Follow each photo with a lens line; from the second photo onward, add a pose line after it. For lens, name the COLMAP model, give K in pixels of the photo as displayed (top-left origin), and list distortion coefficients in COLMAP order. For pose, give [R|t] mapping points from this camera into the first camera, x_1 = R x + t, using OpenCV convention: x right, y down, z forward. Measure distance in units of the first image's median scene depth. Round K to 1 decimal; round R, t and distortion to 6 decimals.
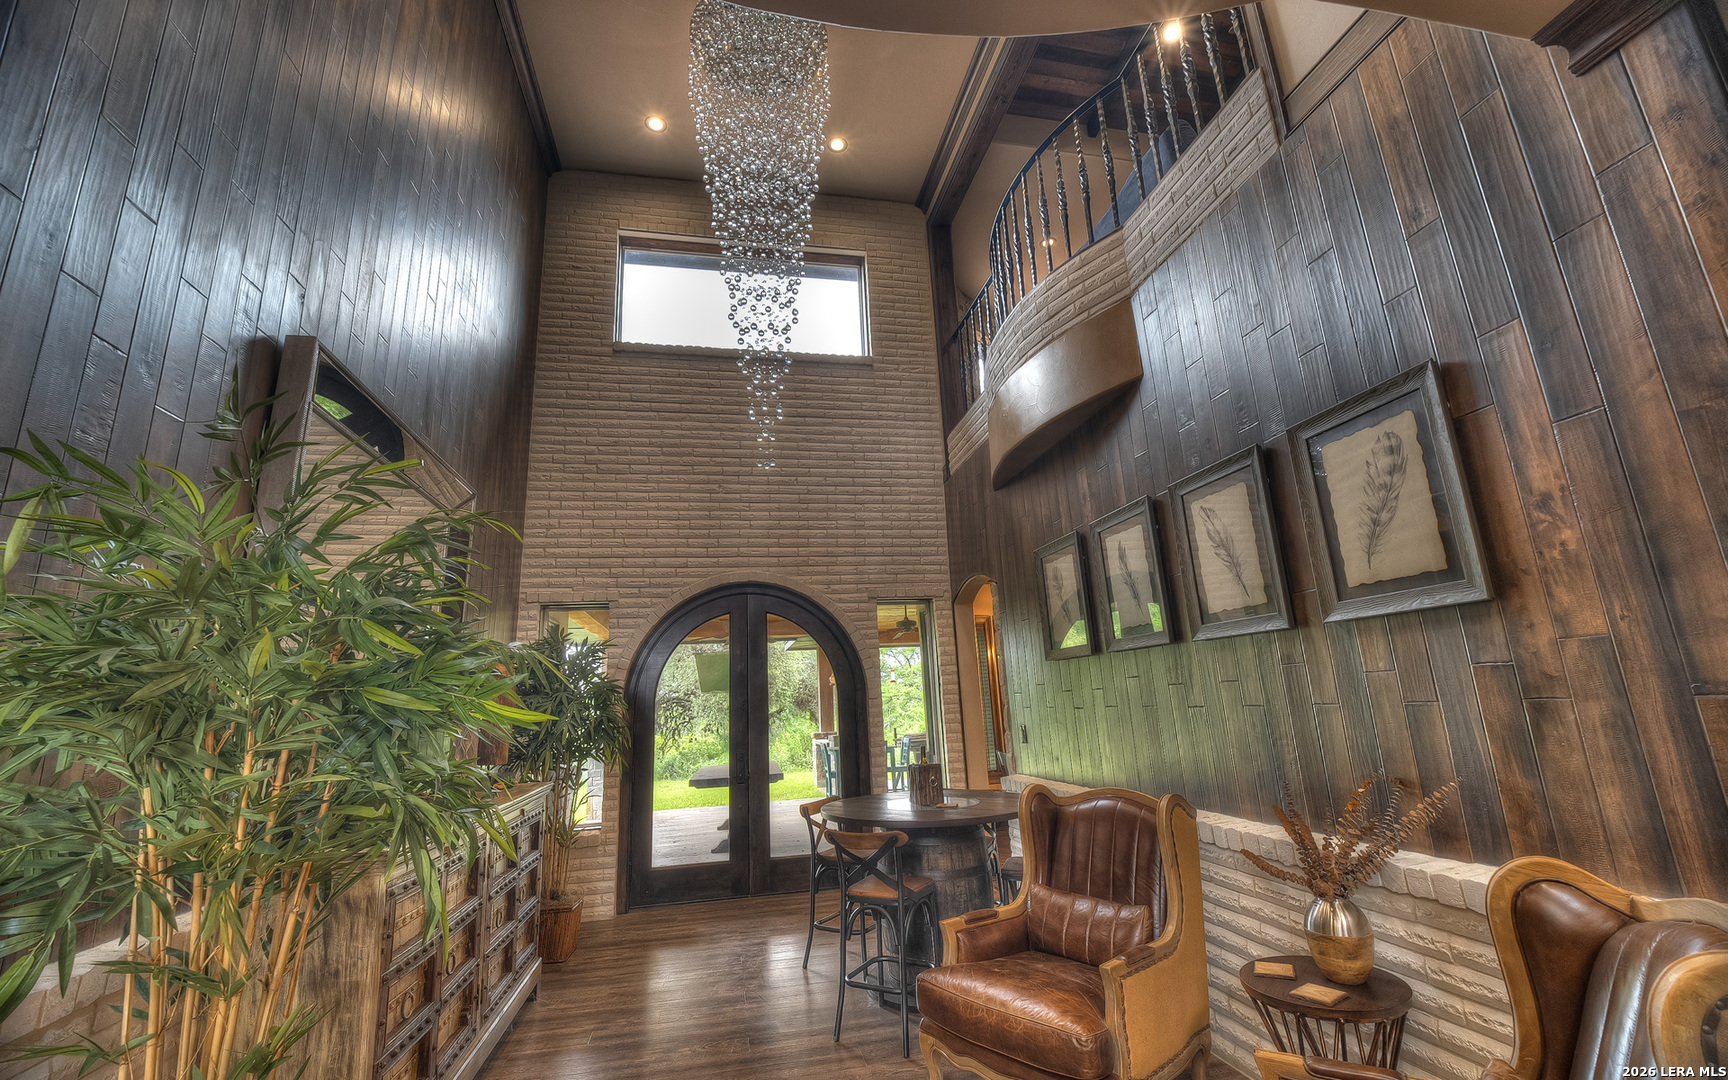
lens RADIAL K [[710.0, 0, 865.4], [0, 710.0, 536.7], [0, 0, 1]] dist [-0.002567, -0.005471]
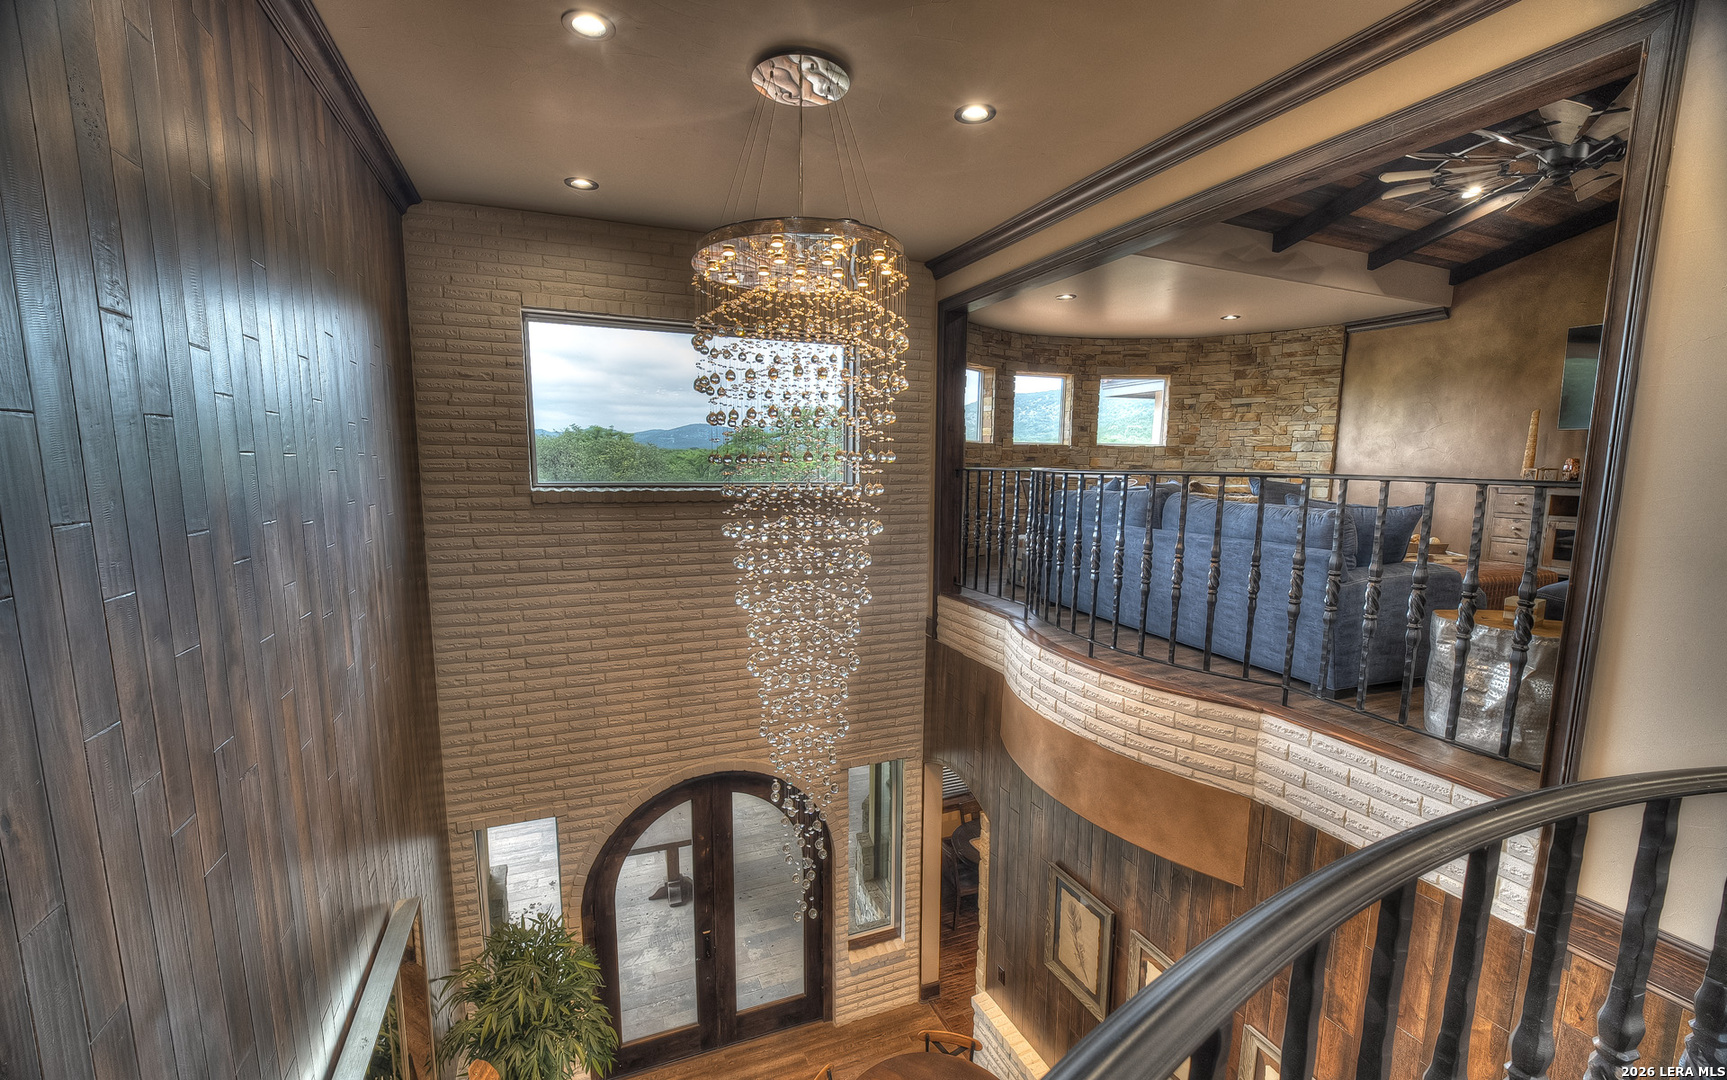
lens RADIAL K [[709.6, 0, 859.8], [0, 709.6, 550.8], [0, 0, 1]] dist [-0.002567, -0.005471]
pose [[0.981214, 0.029420, 0.190667, -0.158850], [-0.097214, 0.929059, 0.356930, -0.523432], [-0.166640, -0.368760, 0.914465, 0.240258]]
